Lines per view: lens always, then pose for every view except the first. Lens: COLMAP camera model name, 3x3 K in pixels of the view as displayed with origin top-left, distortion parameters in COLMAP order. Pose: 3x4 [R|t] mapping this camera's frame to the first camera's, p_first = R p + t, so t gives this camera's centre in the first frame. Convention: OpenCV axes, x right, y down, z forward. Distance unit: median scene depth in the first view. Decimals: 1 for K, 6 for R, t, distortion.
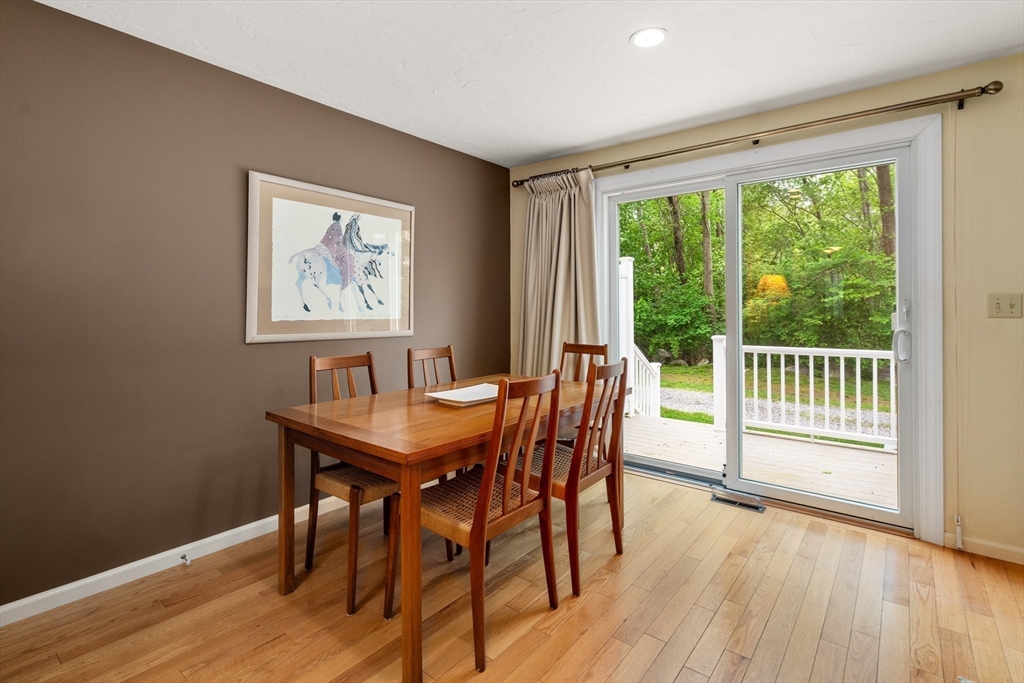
lens RADIAL K [[479.2, 0, 532.8], [0, 479.2, 305.0], [0, 0, 1]] dist [0.001370, 0.000378]
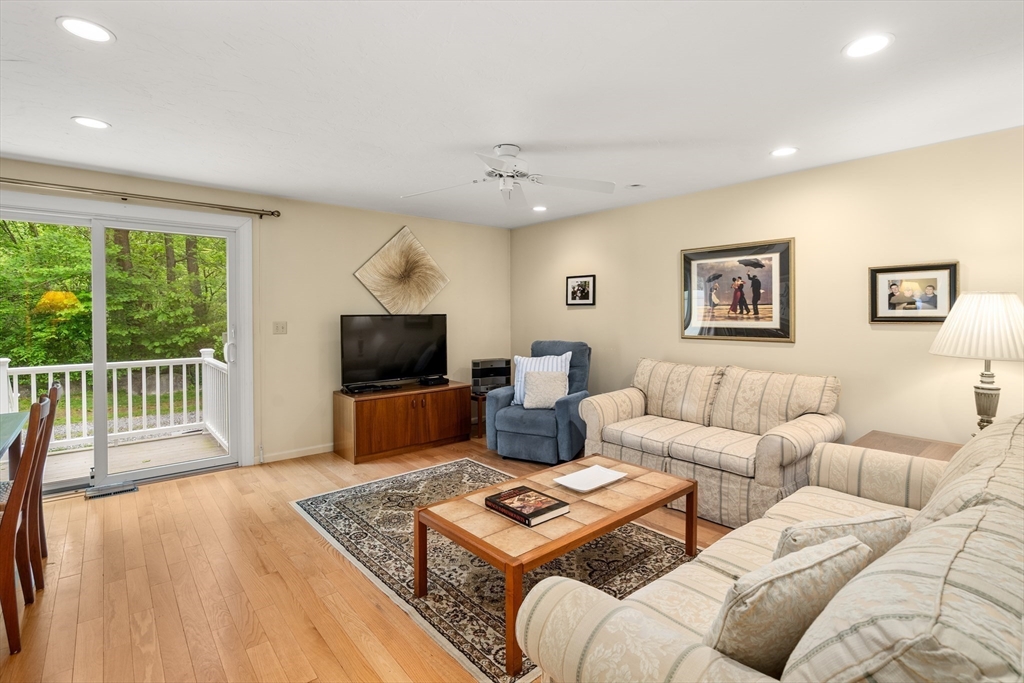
lens RADIAL K [[485.6, 0, 519.7], [0, 485.6, 326.3], [0, 0, 1]] dist [-0.002538, -0.000512]
pose [[0.196488, -0.020514, 0.980292, -0.586622], [-0.006873, 0.999728, 0.022299, -0.045055], [-0.980482, -0.011119, 0.196293, -0.255948]]
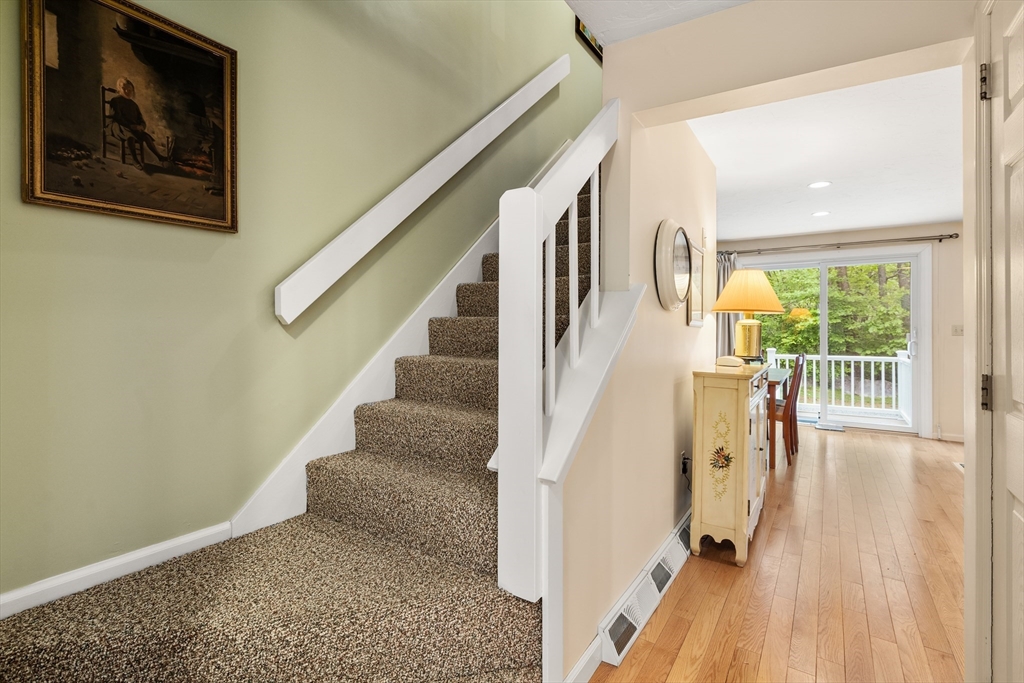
lens RADIAL K [[485.6, 0, 519.7], [0, 485.6, 326.3], [0, 0, 1]] dist [-0.002538, -0.000512]
pose [[0.995022, 0.003466, 0.099596, -1.073712], [-0.003205, 0.999991, -0.002783, -0.003431], [-0.099605, 0.002450, 0.995024, -0.879095]]
